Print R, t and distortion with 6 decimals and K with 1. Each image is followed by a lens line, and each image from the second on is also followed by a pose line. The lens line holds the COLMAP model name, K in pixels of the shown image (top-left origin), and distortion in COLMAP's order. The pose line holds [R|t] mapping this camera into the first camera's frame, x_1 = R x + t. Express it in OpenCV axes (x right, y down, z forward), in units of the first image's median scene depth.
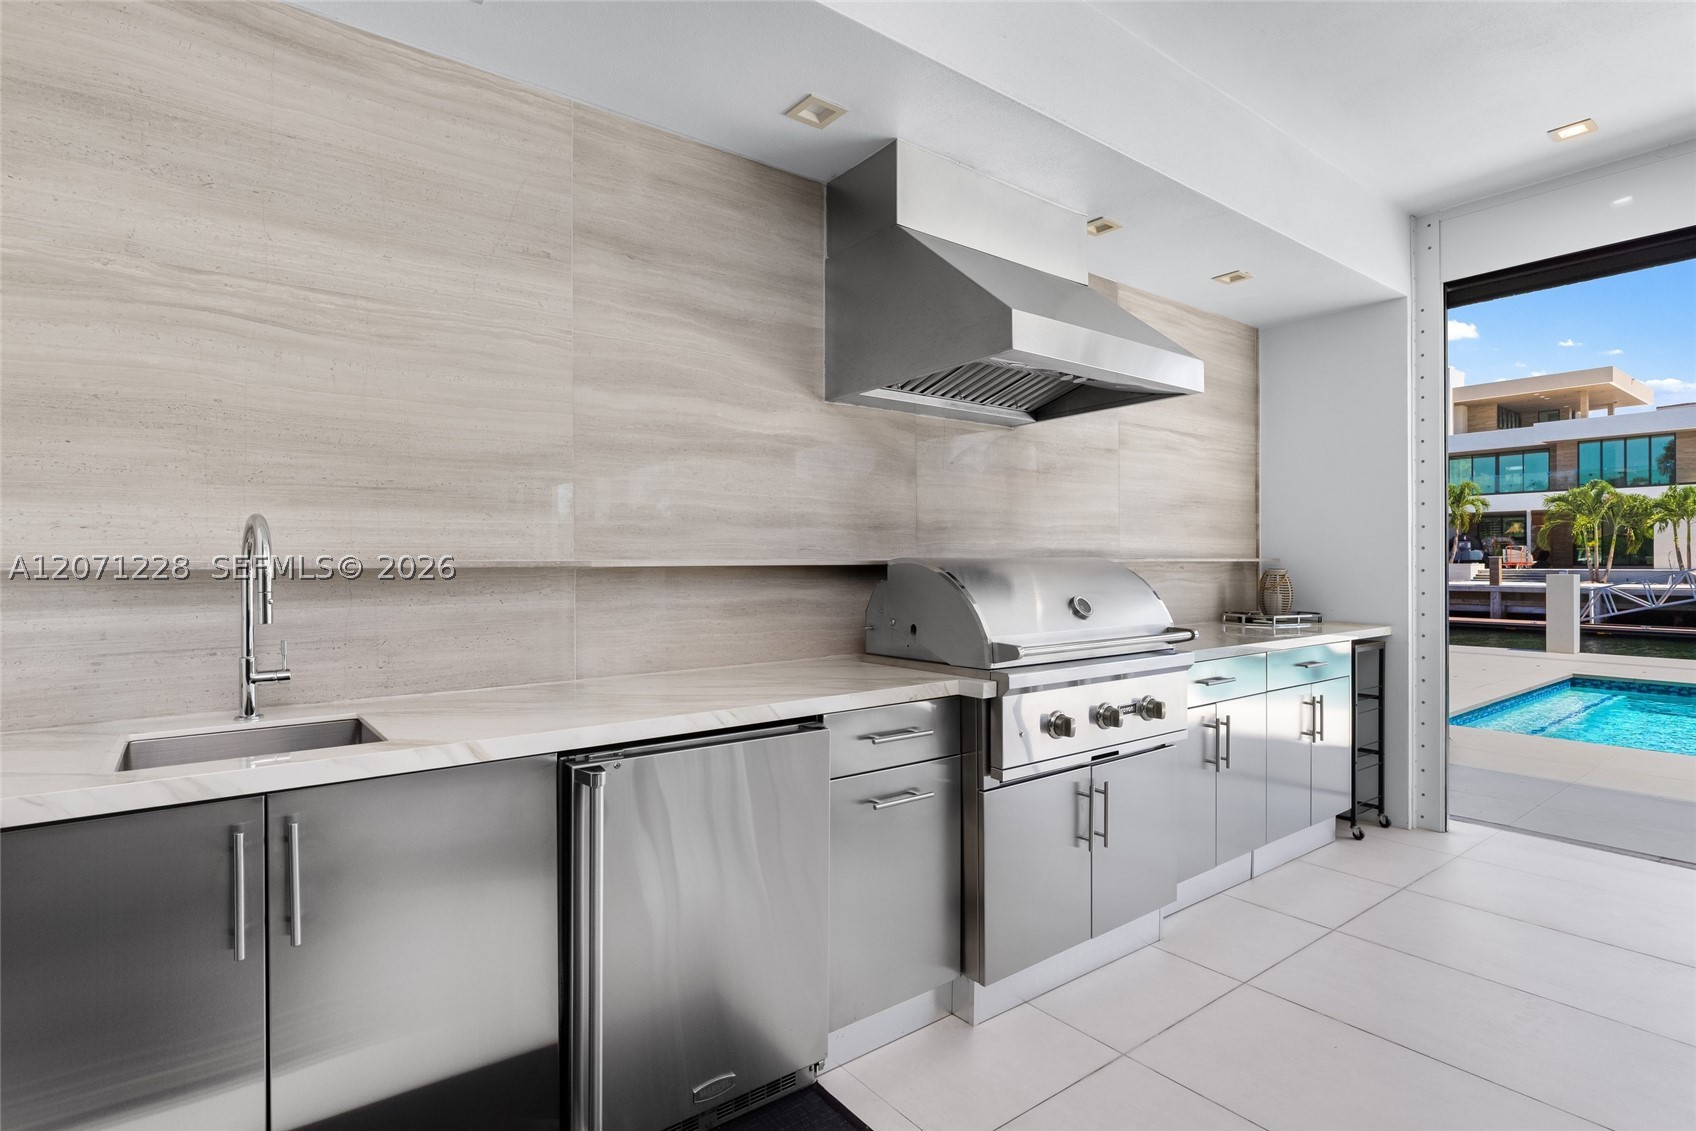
lens RADIAL K [[863.5, 0, 848.0], [0, 863.5, 565.5], [0, 0, 1]] dist [-0.000109, -0.000128]
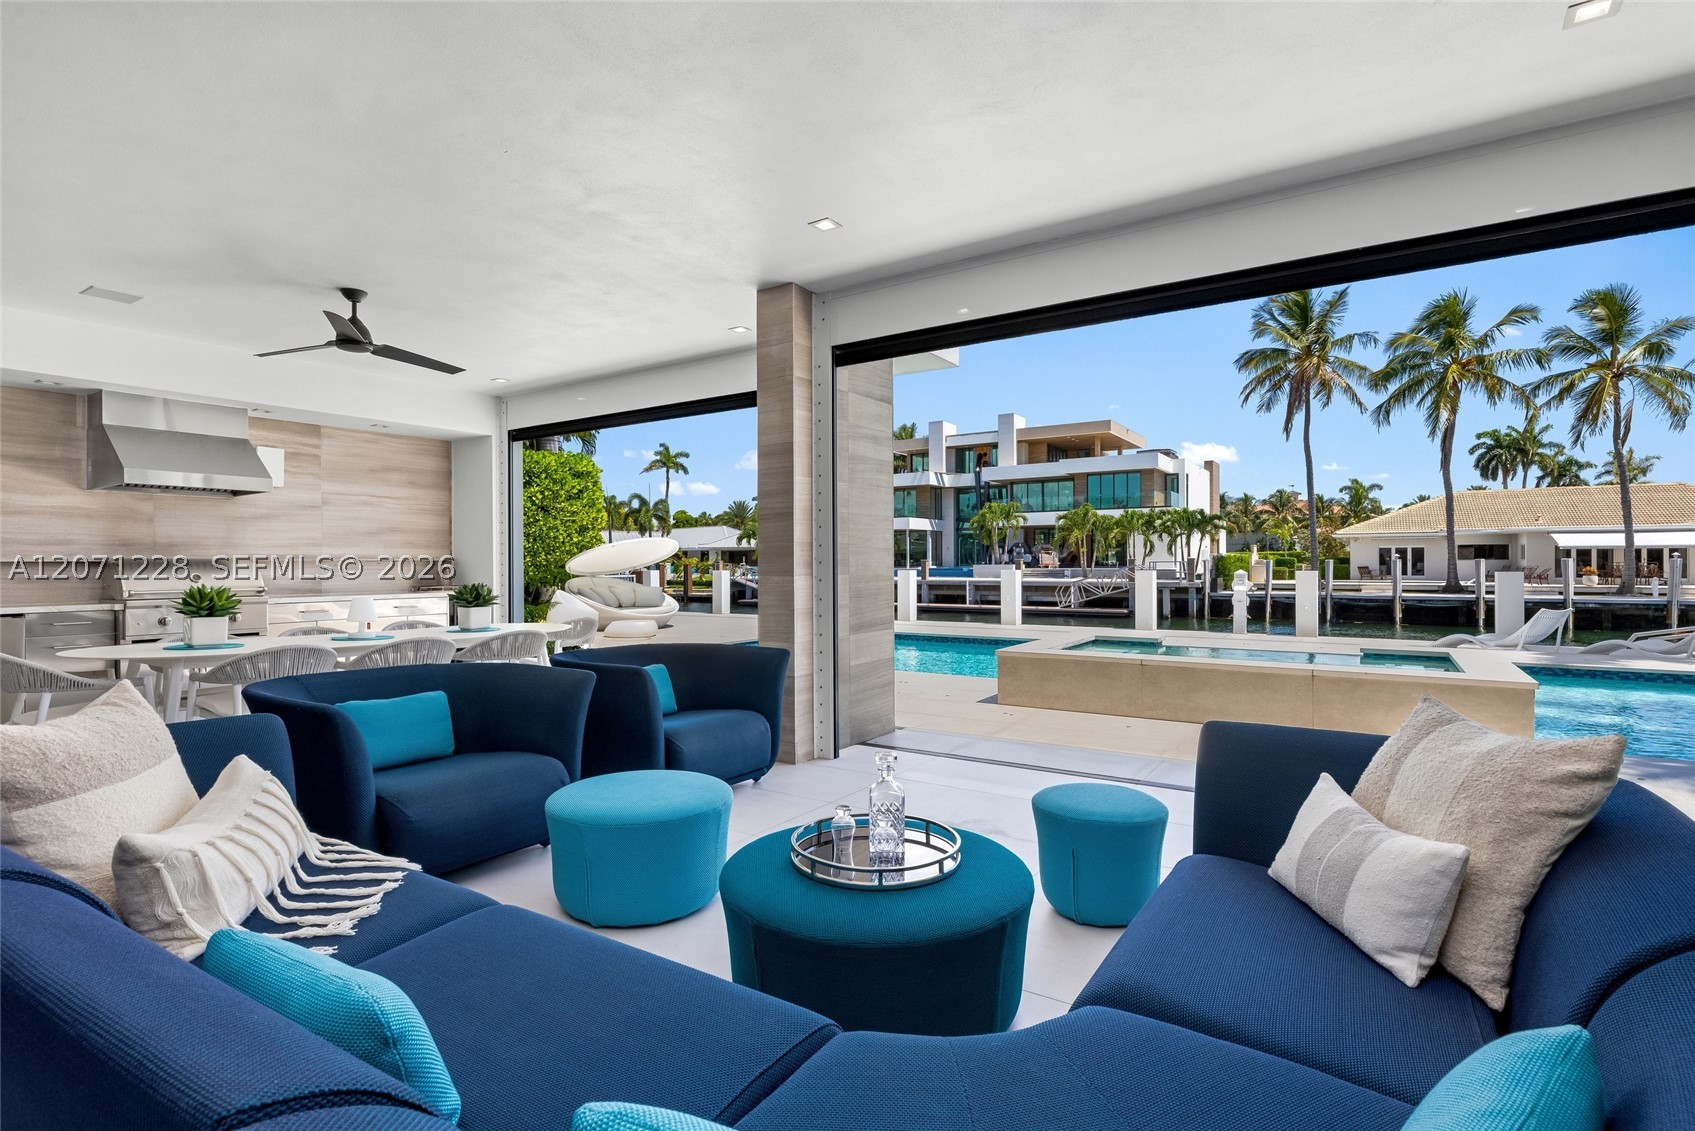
lens RADIAL K [[823.8, 0, 847.5], [0, 823.8, 565.5], [0, 0, 1]] dist [-0.008497, -0.000506]
pose [[0.942206, -0.003207, 0.335019, 0.122521], [0.004480, 0.999985, -0.003026, 0.002698], [-0.335005, 0.004352, 0.942206, -0.183455]]
